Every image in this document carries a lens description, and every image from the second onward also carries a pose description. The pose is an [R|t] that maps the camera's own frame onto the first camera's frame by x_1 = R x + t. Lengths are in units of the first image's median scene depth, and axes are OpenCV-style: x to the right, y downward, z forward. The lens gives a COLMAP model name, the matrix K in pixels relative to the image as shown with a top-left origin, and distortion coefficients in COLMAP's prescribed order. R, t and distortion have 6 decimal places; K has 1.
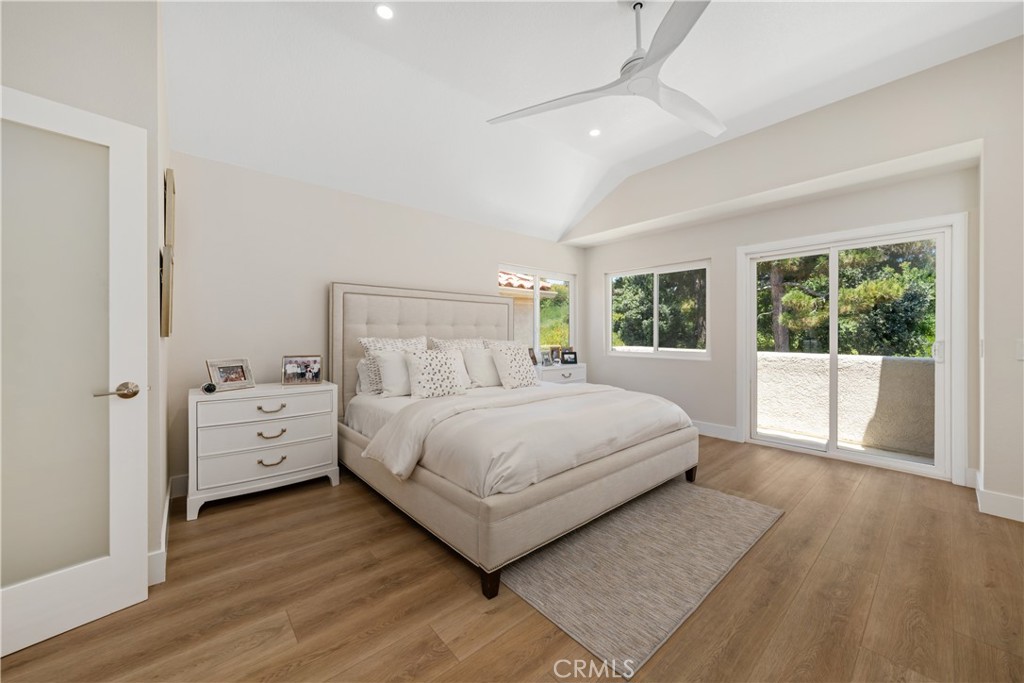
lens RADIAL K [[379.2, 0, 506.8], [0, 379.2, 335.8], [0, 0, 1]] dist [0.002226, -0.000200]
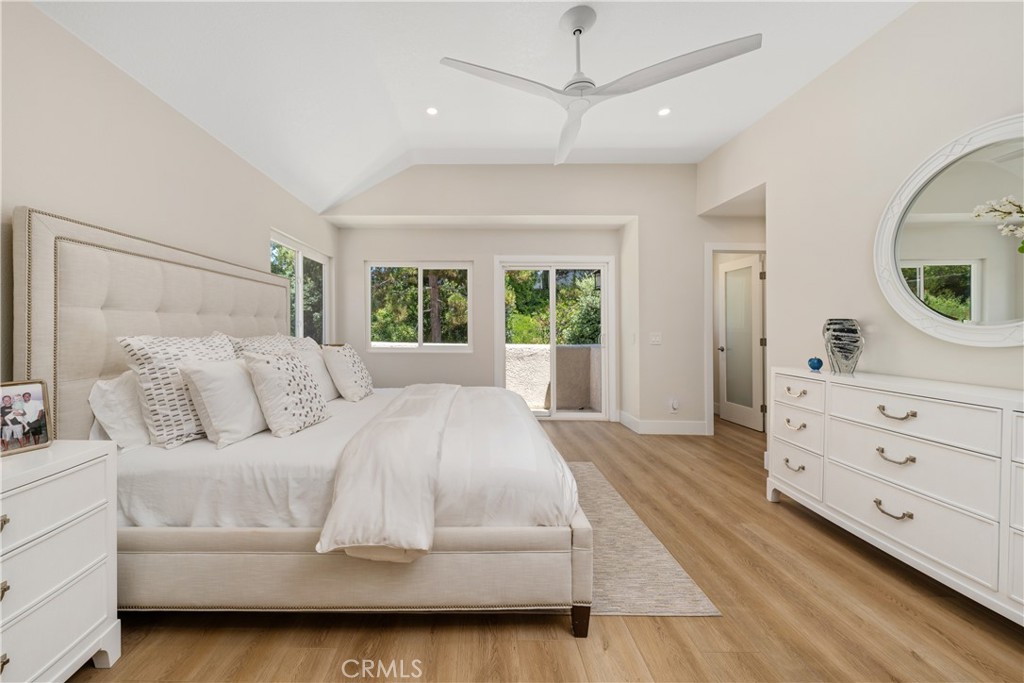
lens RADIAL K [[399.3, 0, 483.5], [0, 399.3, 326.9], [0, 0, 1]] dist [0.002243, -0.000081]
pose [[0.640941, 0.006128, 0.767566, -0.464311], [-0.001121, 0.999975, -0.007047, -0.004130], [-0.767590, 0.003656, 0.640931, 0.303988]]
